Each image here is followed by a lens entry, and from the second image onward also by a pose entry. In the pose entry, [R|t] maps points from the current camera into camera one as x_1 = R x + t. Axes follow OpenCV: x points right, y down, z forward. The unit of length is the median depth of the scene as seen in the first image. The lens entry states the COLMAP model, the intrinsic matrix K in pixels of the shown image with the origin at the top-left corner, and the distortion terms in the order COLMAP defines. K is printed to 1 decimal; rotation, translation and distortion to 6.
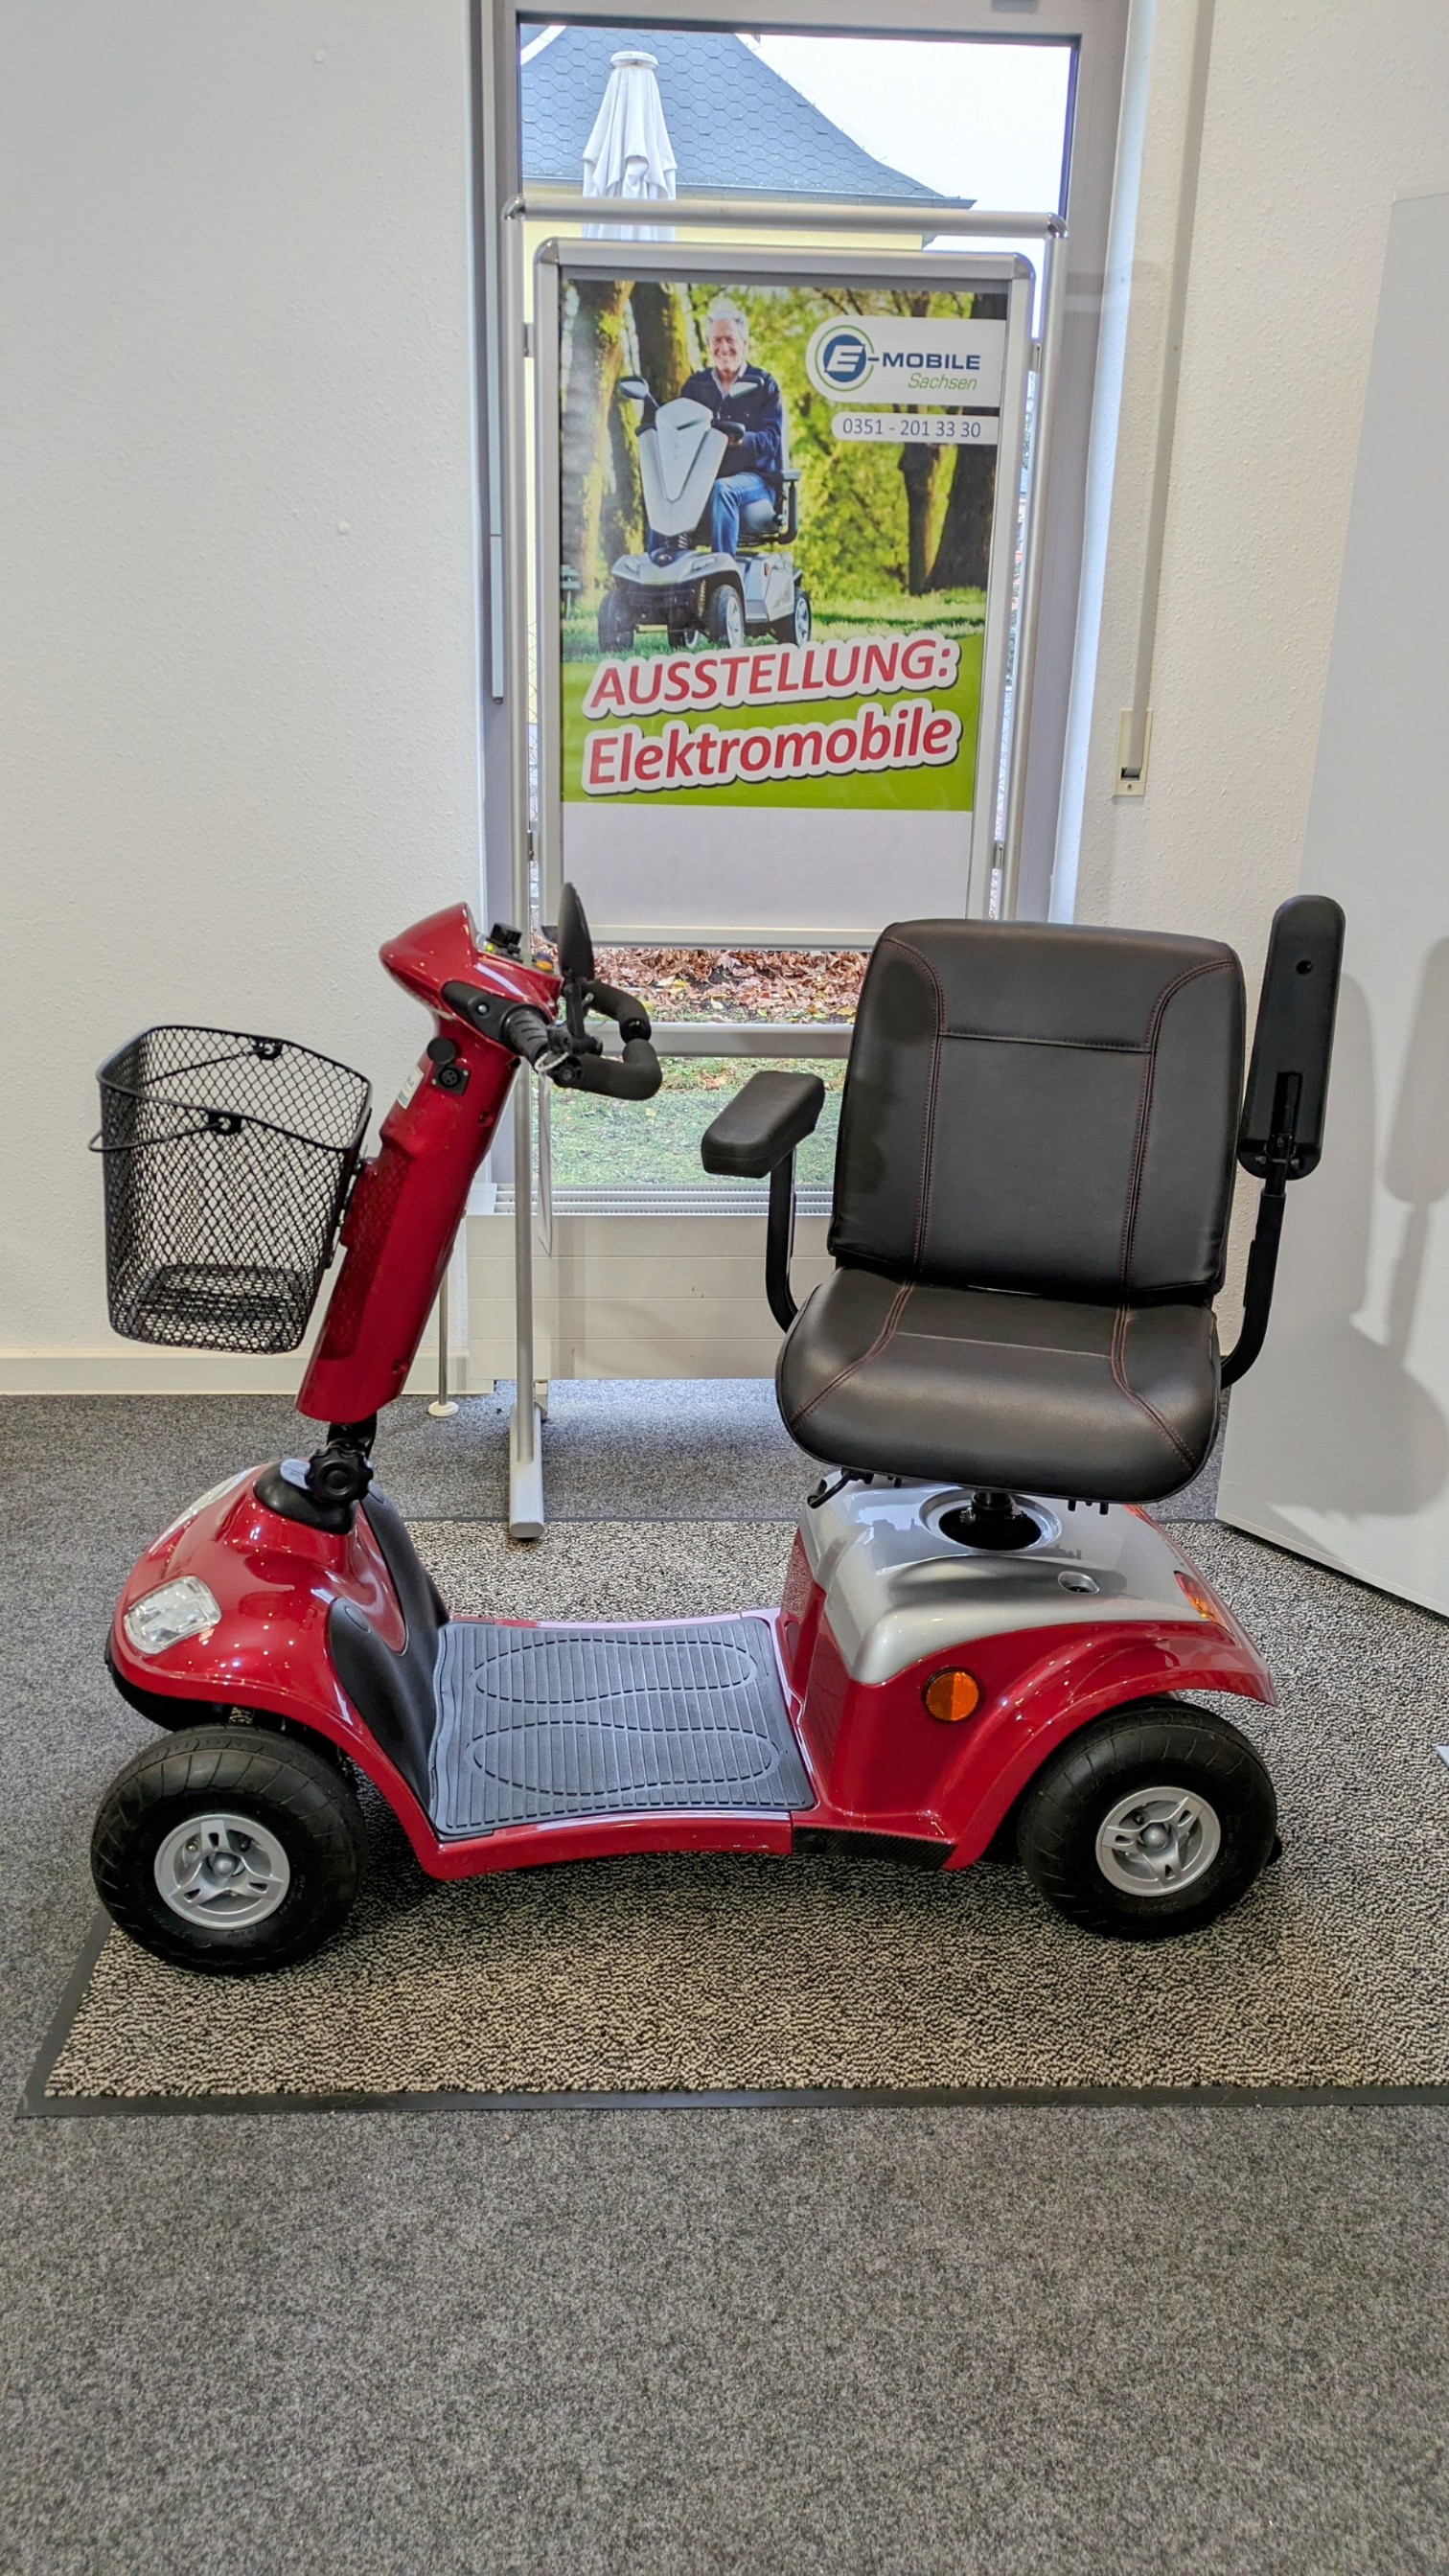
lens RADIAL K [[2067.1, 0, 715.2], [0, 2067.1, 1311.9], [0, 0, 1]] dist [0.062666, -0.064068]
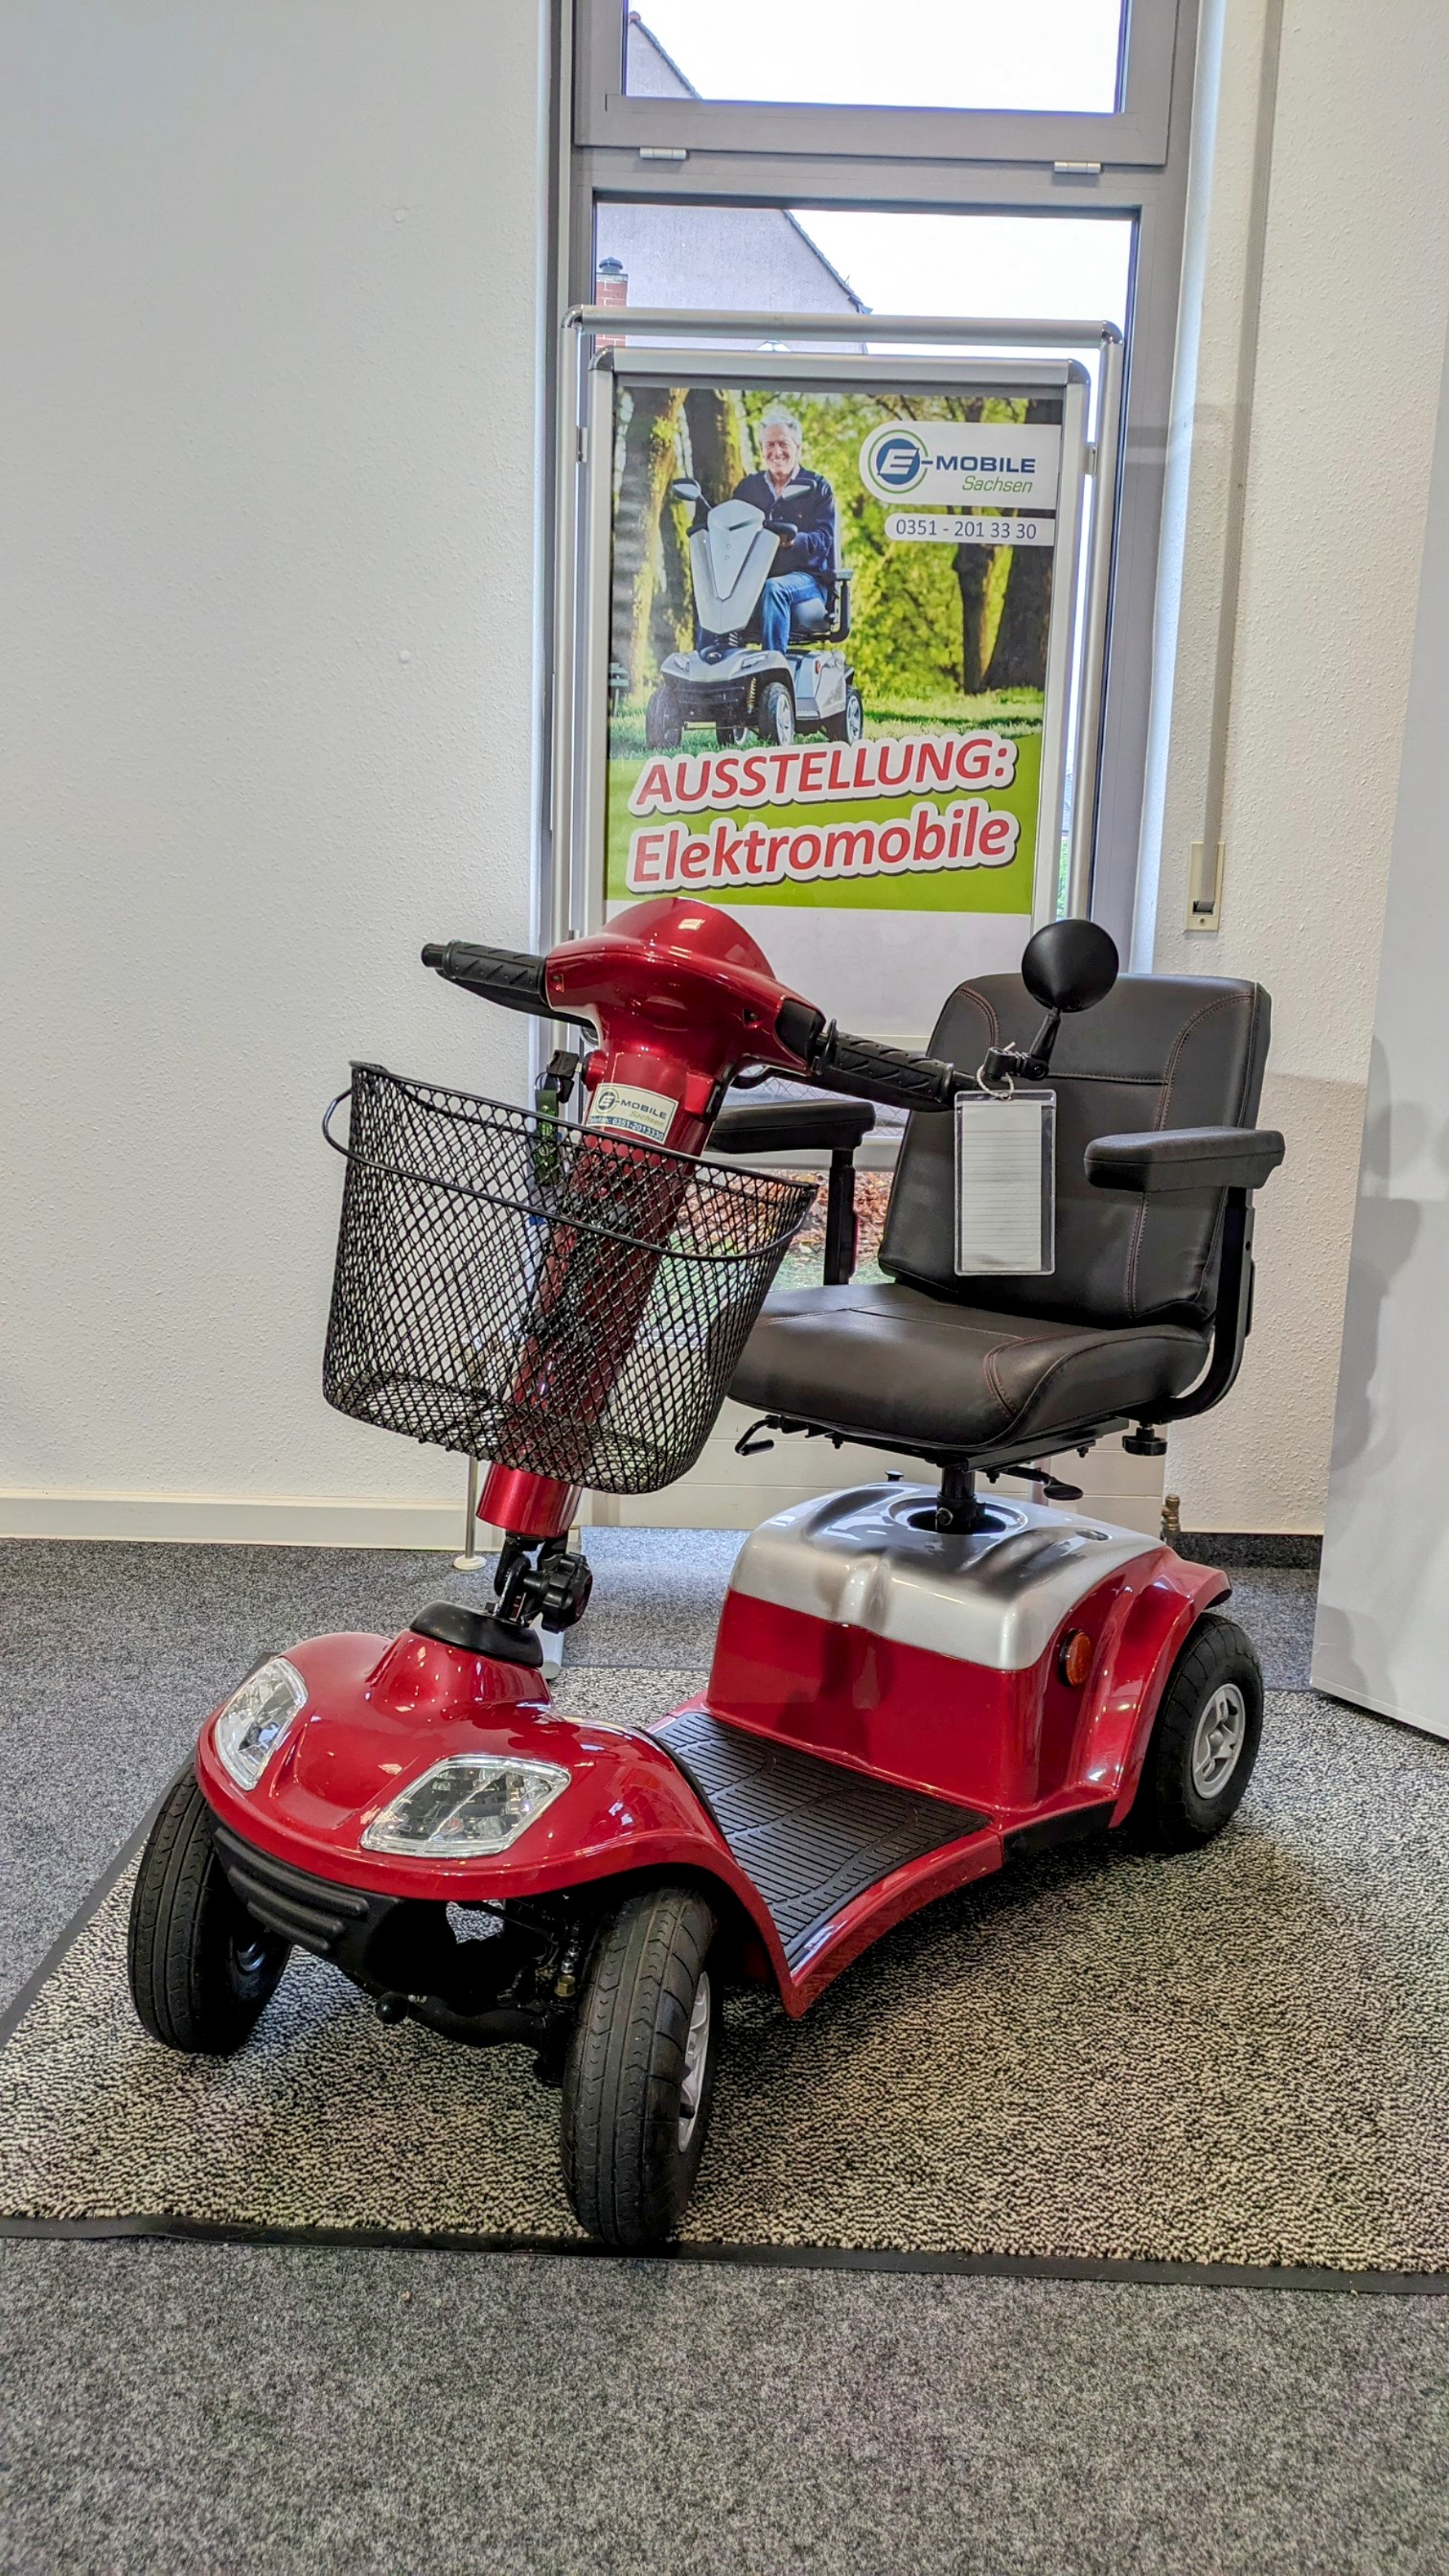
lens RADIAL K [[2067.1, 0, 705.9], [0, 2067.1, 1264.8], [0, 0, 1]] dist [0.062666, -0.064068]
pose [[0.998208, 0.017265, -0.057295, 0.033642], [-0.026805, 0.985050, -0.170171, 0.091443], [0.053500, 0.171402, 0.983747, 0.081574]]
